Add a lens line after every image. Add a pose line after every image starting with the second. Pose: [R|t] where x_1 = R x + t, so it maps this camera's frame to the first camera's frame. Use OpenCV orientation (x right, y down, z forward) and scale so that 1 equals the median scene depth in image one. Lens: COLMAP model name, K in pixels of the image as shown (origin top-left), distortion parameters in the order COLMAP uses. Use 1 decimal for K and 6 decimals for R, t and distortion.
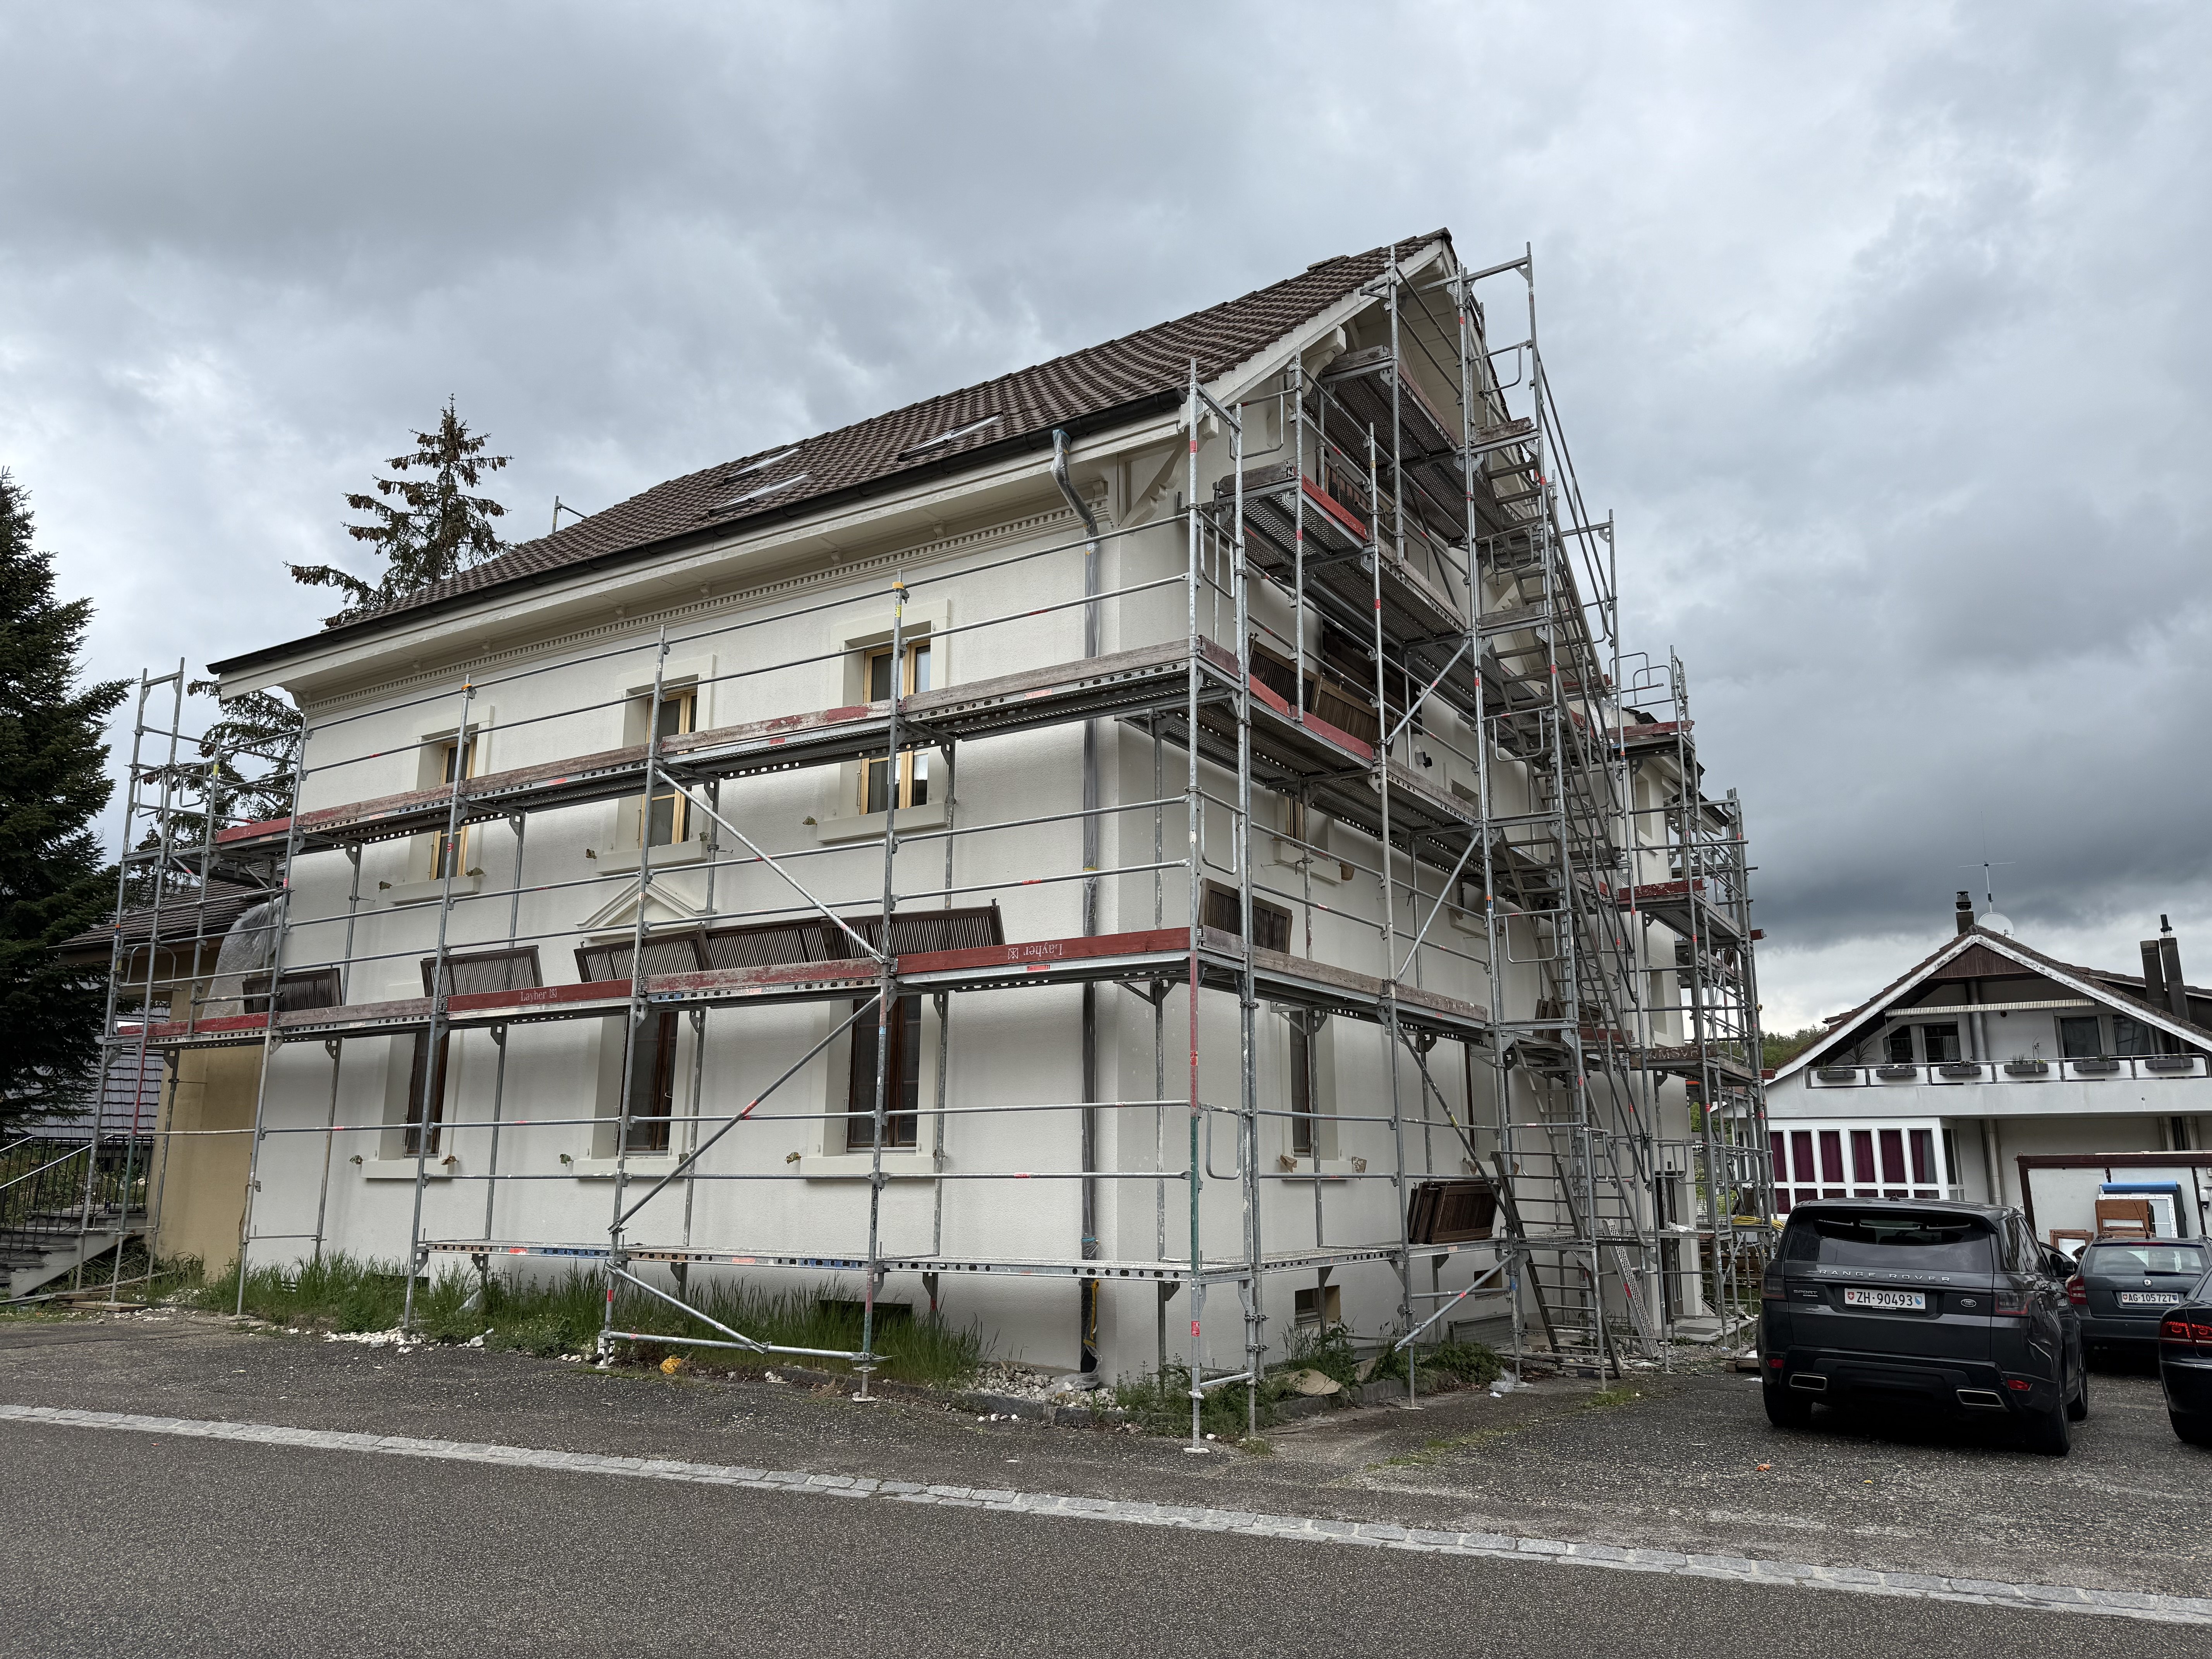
lens RADIAL K [[1557.5, 0, 1105.8], [0, 1557.5, 832.7], [0, 0, 1]] dist [0.058203, -0.000312]
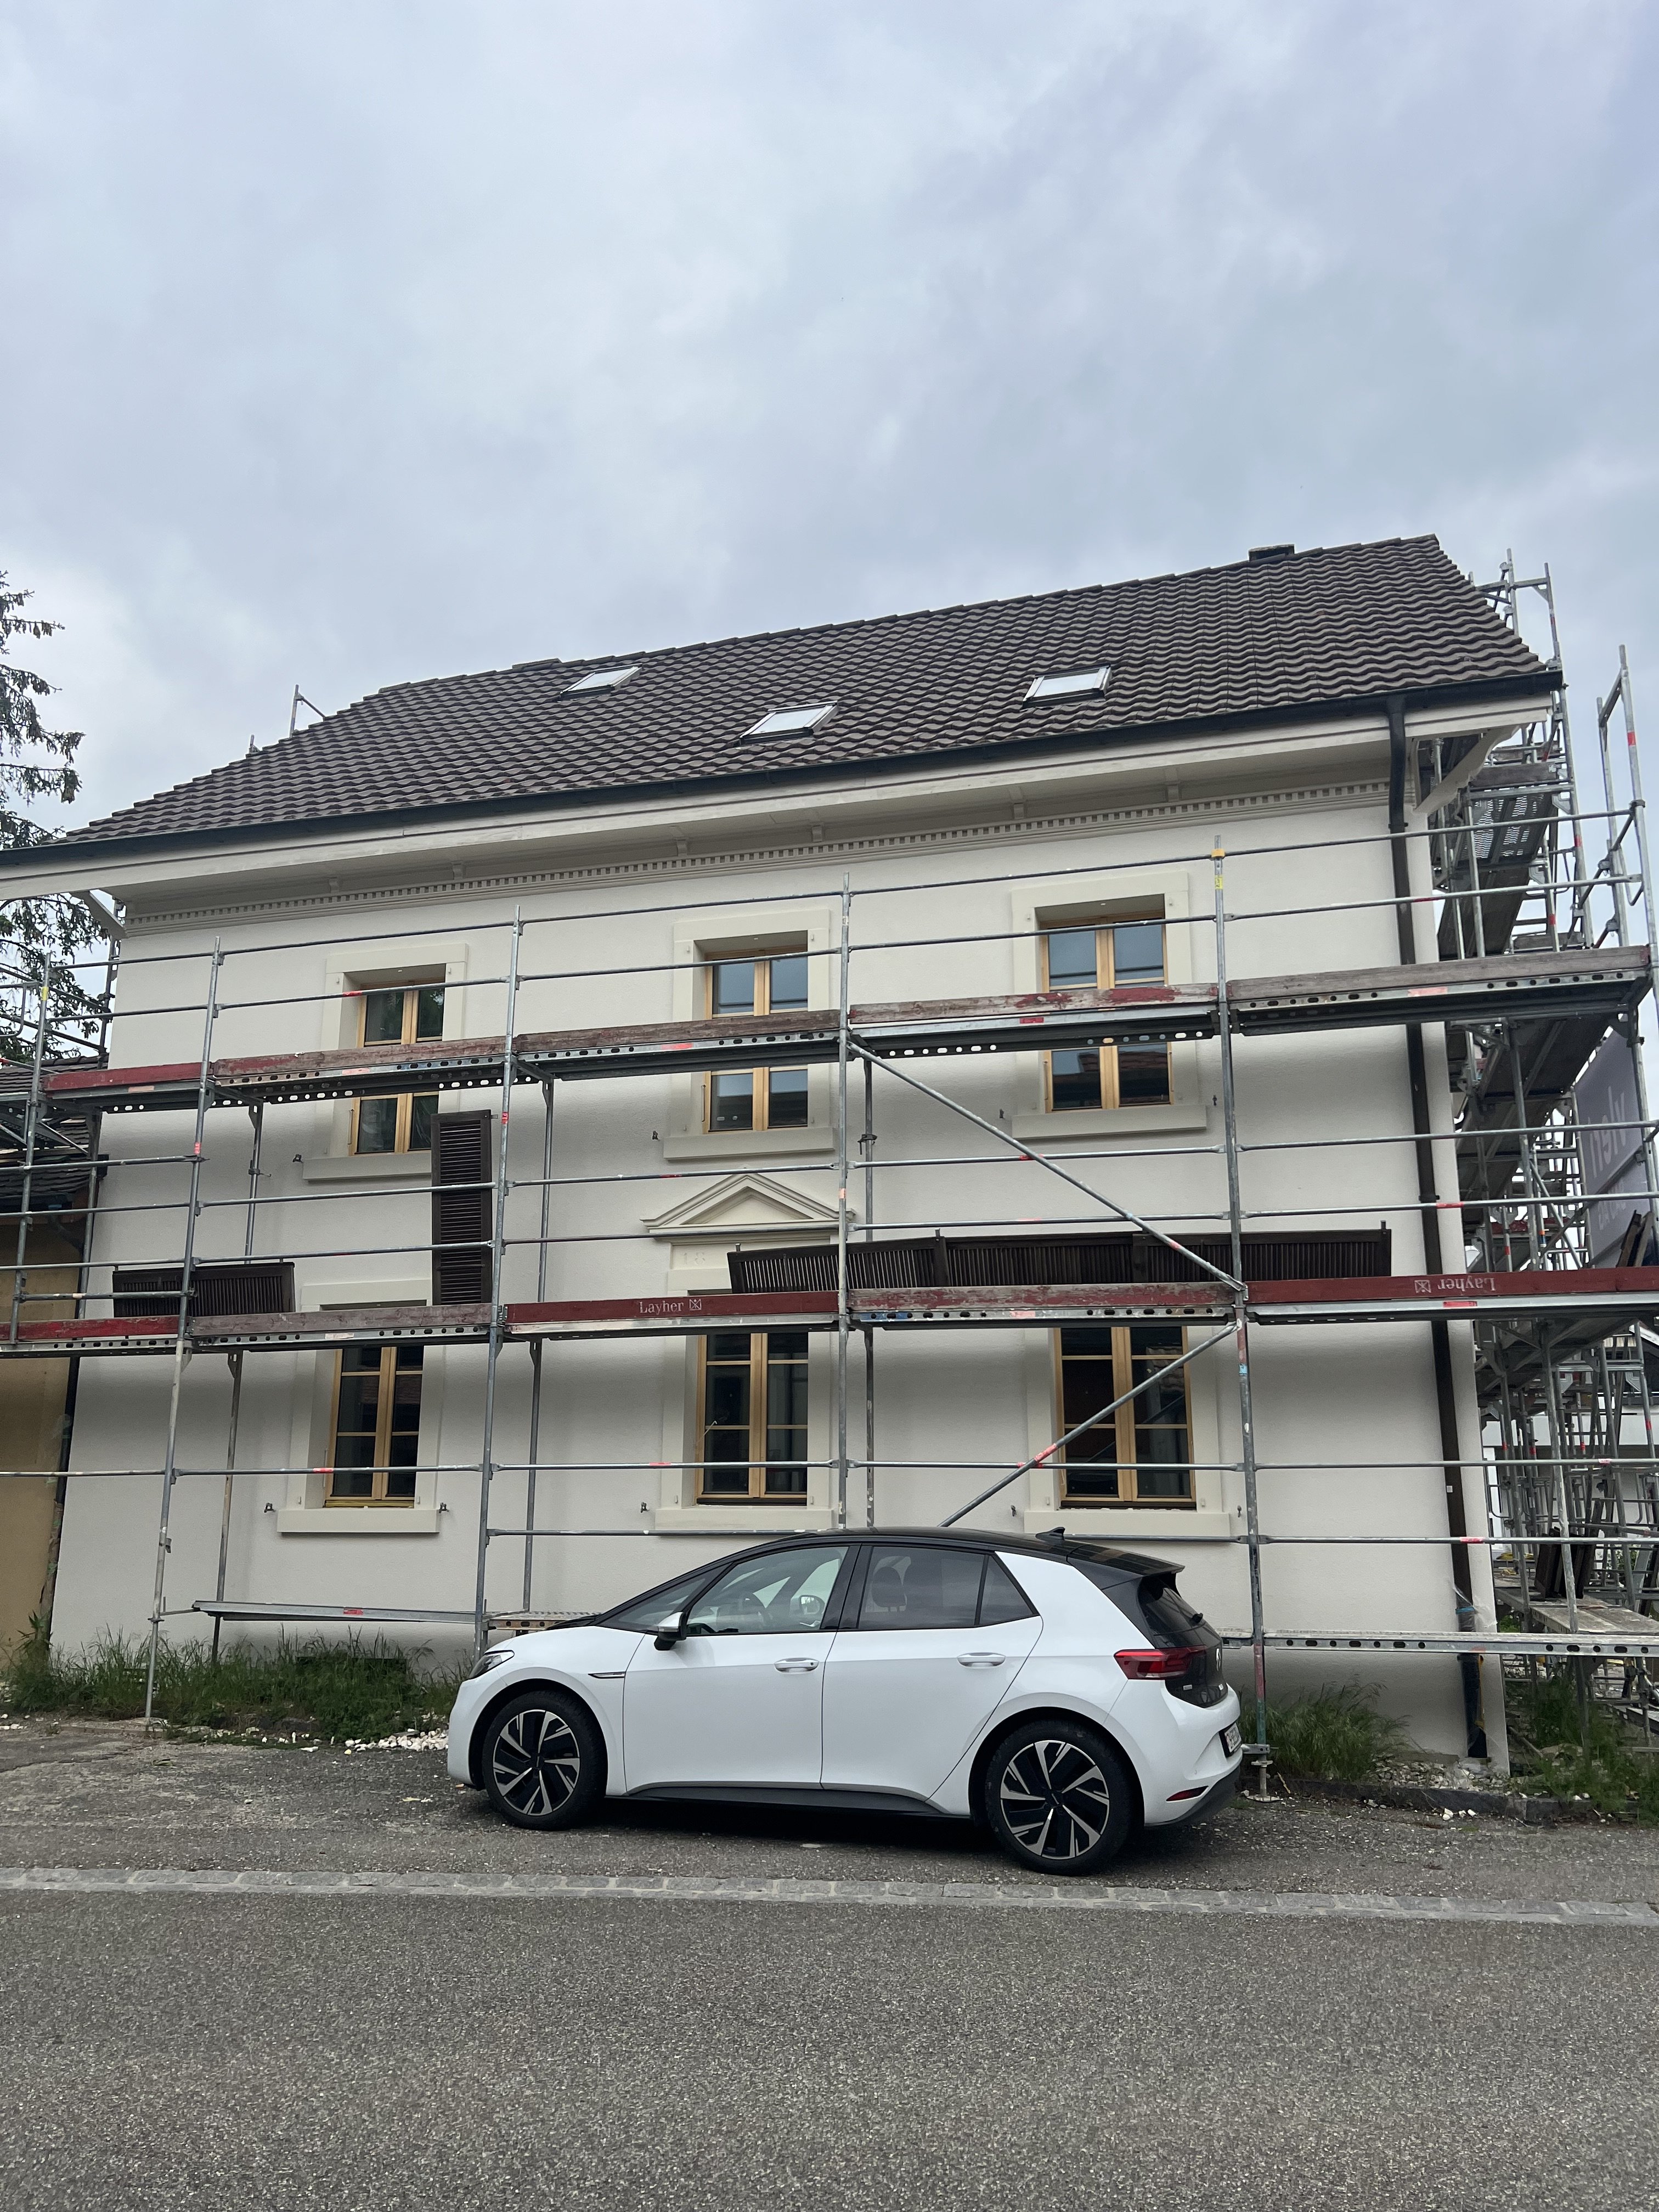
lens RADIAL K [[1667.7, 0, 829.6], [0, 1667.7, 1109.0], [0, 0, 1]] dist [0.041180, -0.006592]
pose [[0.959262, 0.060707, 0.275917, -0.522447], [-0.056807, 0.998140, -0.022110, 0.014858], [-0.276746, 0.005535, 0.960927, 0.146465]]
